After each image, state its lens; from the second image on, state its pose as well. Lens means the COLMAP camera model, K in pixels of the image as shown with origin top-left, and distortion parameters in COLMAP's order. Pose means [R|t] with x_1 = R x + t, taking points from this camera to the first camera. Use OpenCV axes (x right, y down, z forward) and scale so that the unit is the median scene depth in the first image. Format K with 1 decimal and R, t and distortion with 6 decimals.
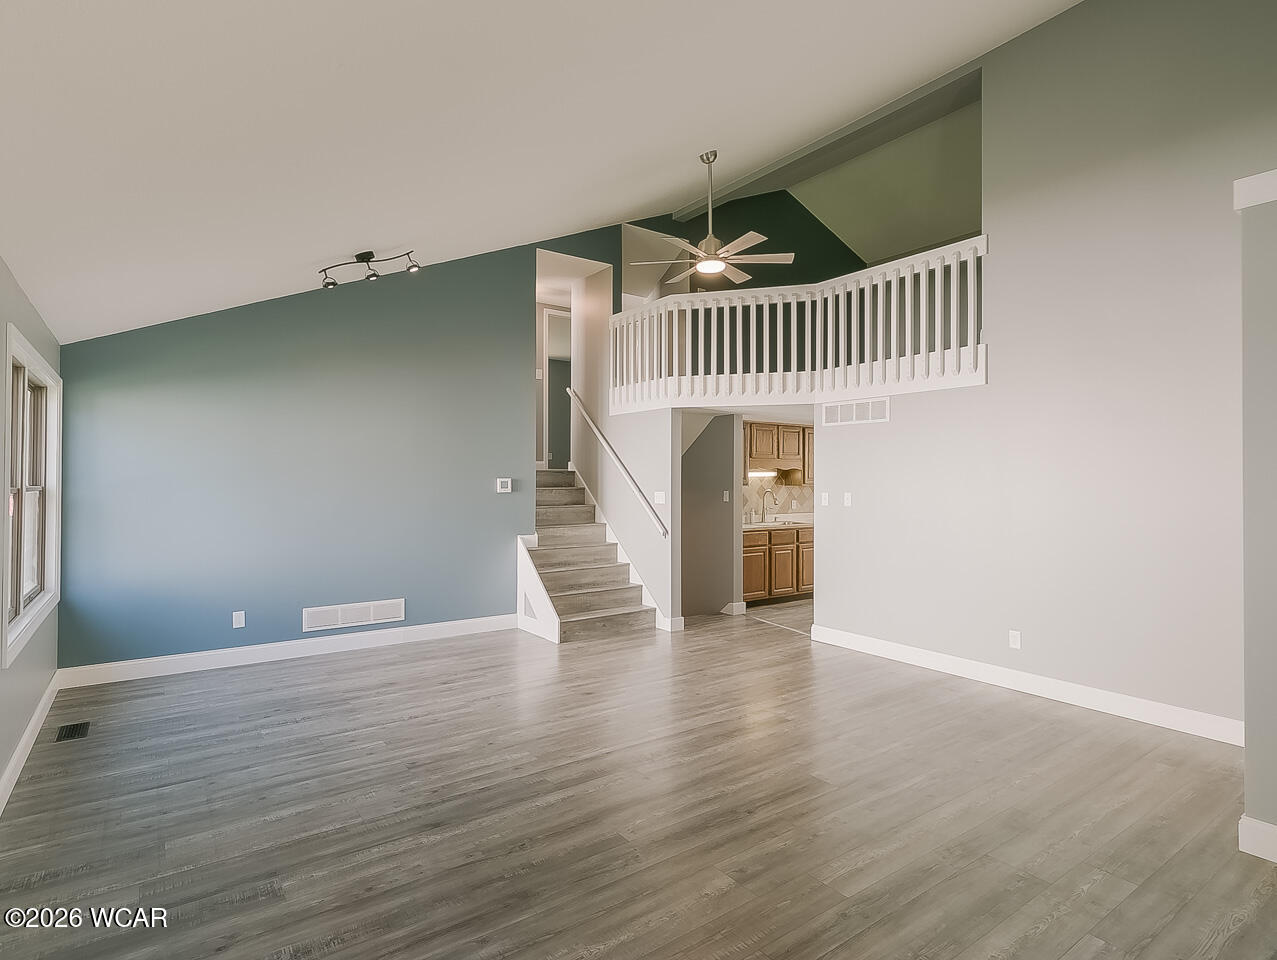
lens RADIAL K [[673.2, 0, 632.8], [0, 673.2, 473.1], [0, 0, 1]] dist [-0.000163, -0.000324]
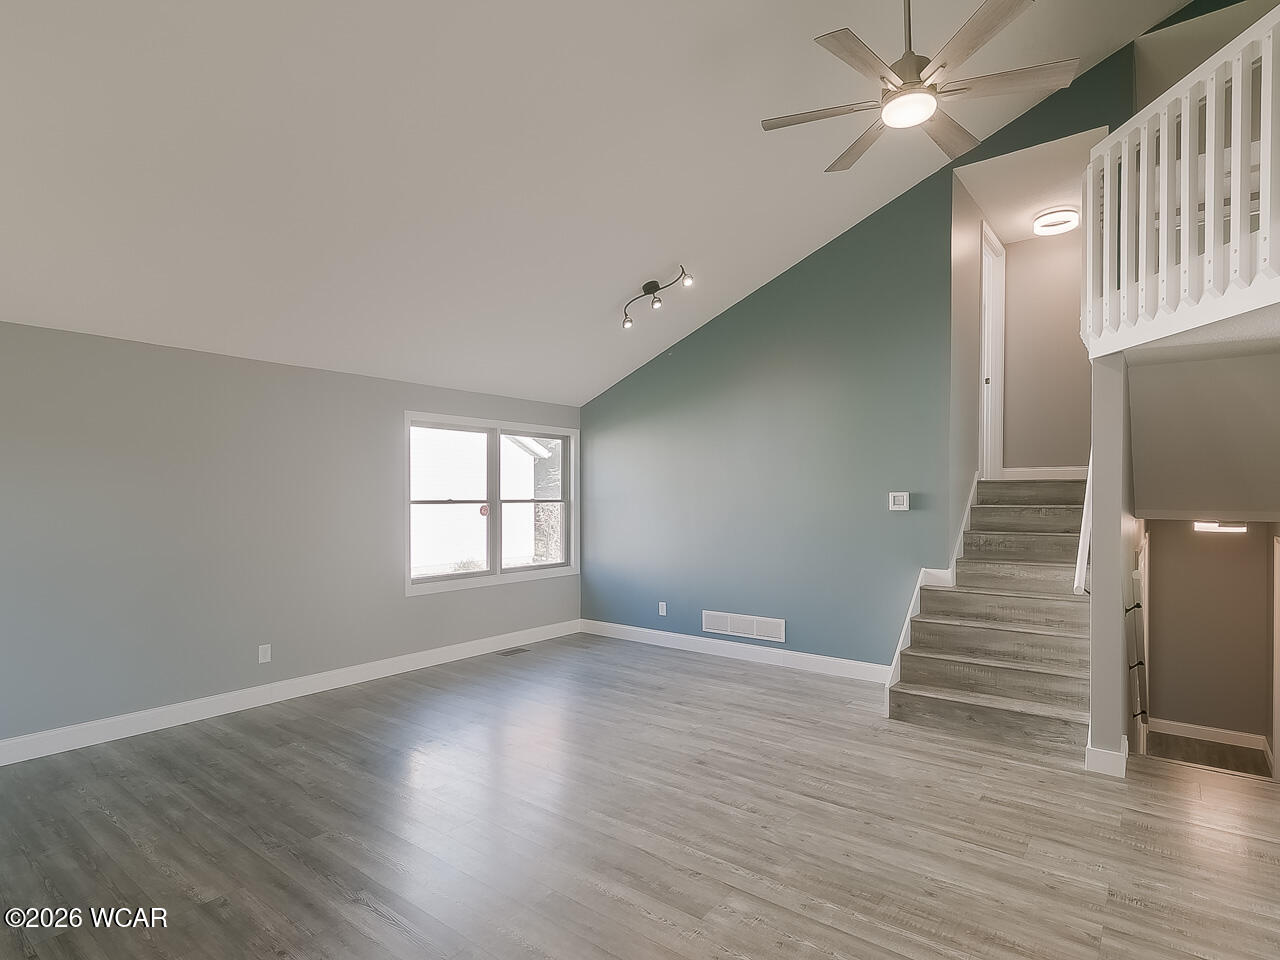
lens RADIAL K [[674.8, 0, 645.3], [0, 674.8, 504.4], [0, 0, 1]] dist [-0.000163, -0.000324]
pose [[0.287810, 0.008220, -0.957652, 0.696170], [0.011426, 0.999863, 0.012017, 0.013428], [0.957619, -0.014401, 0.287676, 0.734832]]
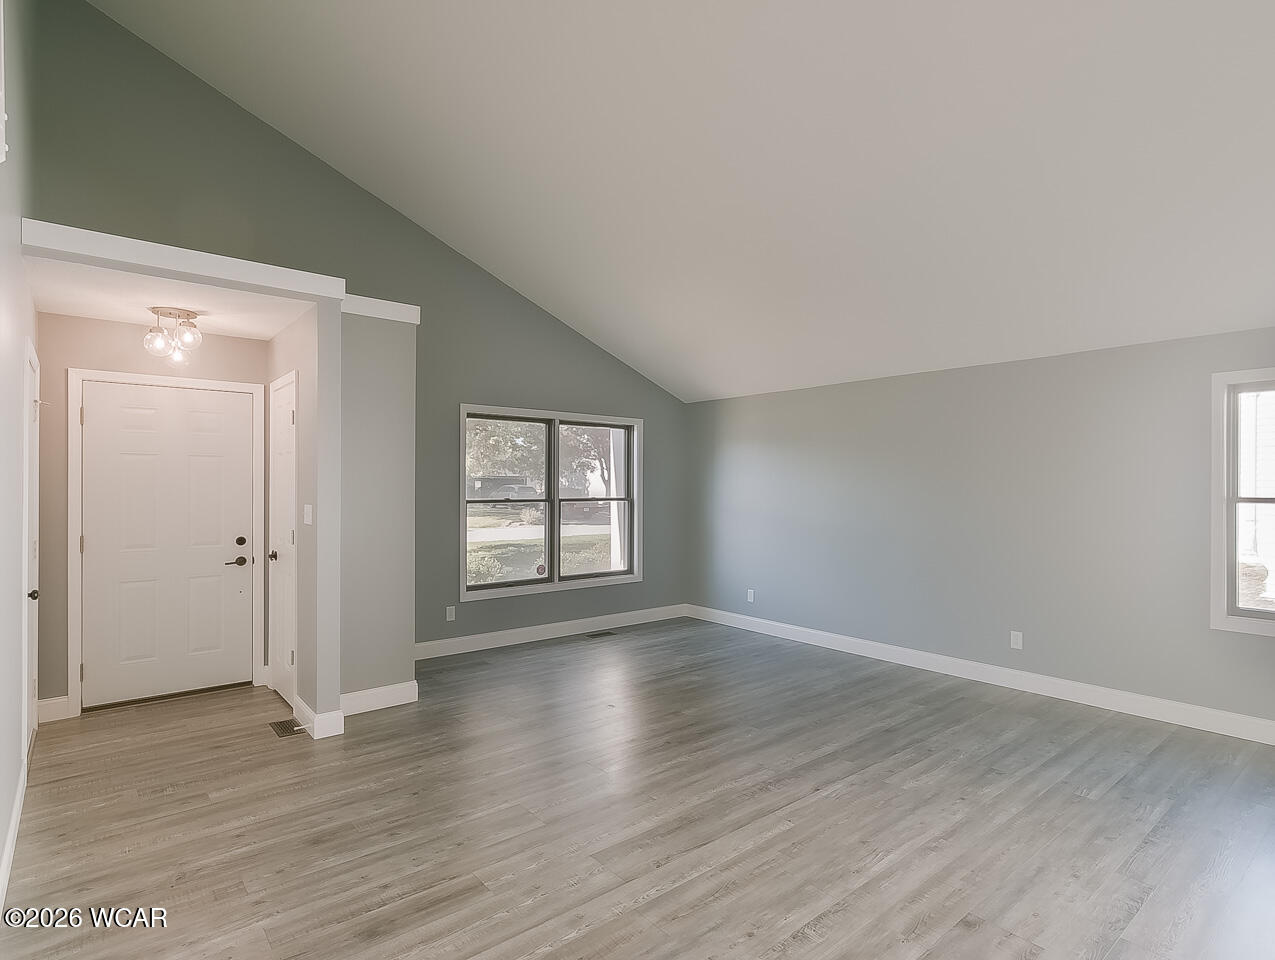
lens RADIAL K [[672.2, 0, 635.2], [0, 672.2, 485.1], [0, 0, 1]] dist [-0.000163, -0.000324]
pose [[-0.997458, -0.007907, -0.070812, 0.221036], [-0.007069, 0.999902, -0.012085, 0.015787], [0.070901, -0.011554, -0.997416, 1.521076]]
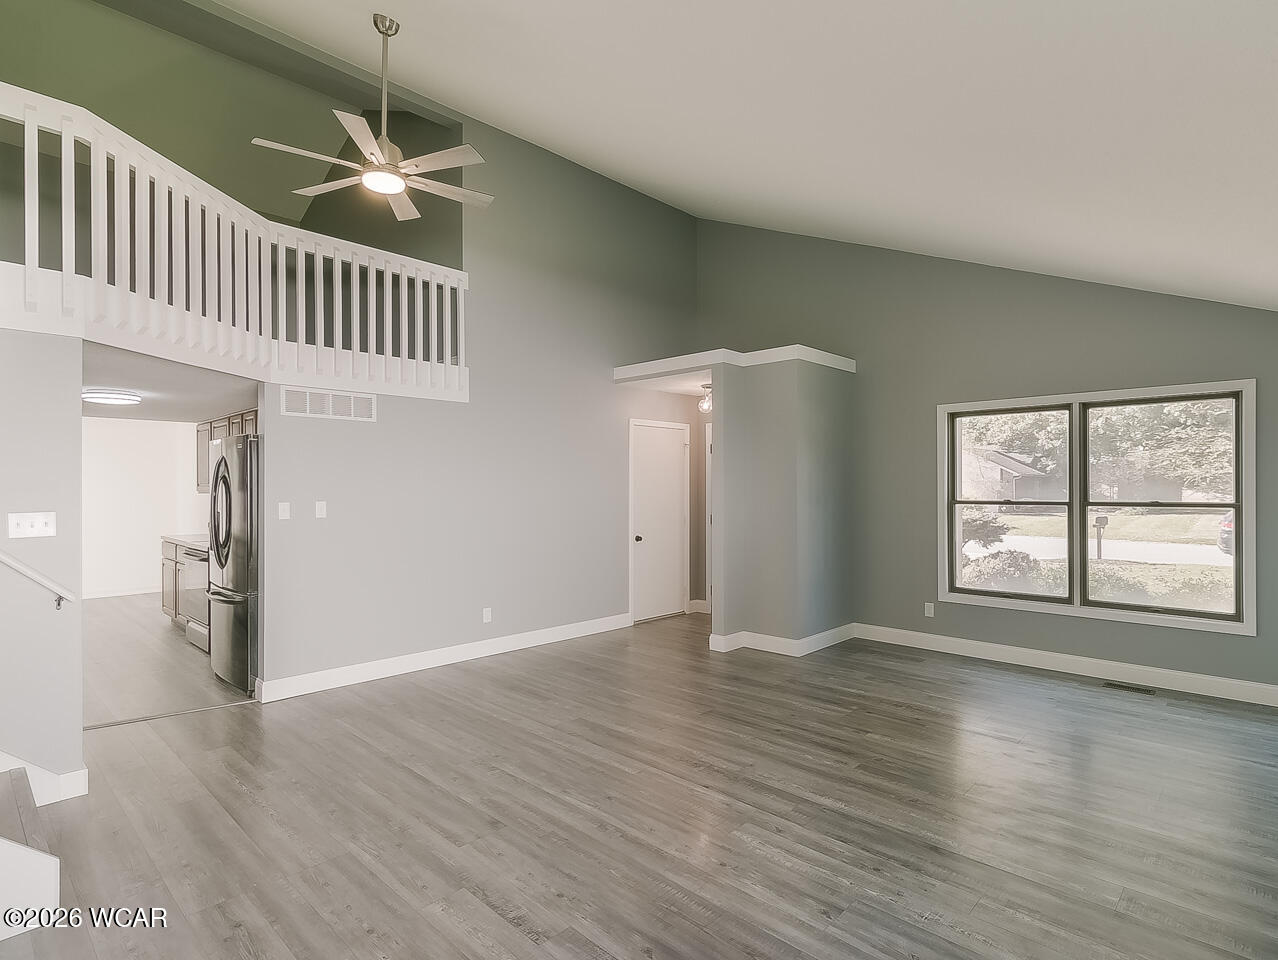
lens RADIAL K [[673.7, 0, 636.7], [0, 673.7, 489.3], [0, 0, 1]] dist [-0.000163, -0.000324]
pose [[-0.183050, -0.008868, 0.983064, -0.734545], [-0.010039, 0.999924, 0.007151, 0.006458], [-0.983052, -0.008561, -0.183125, 1.017844]]
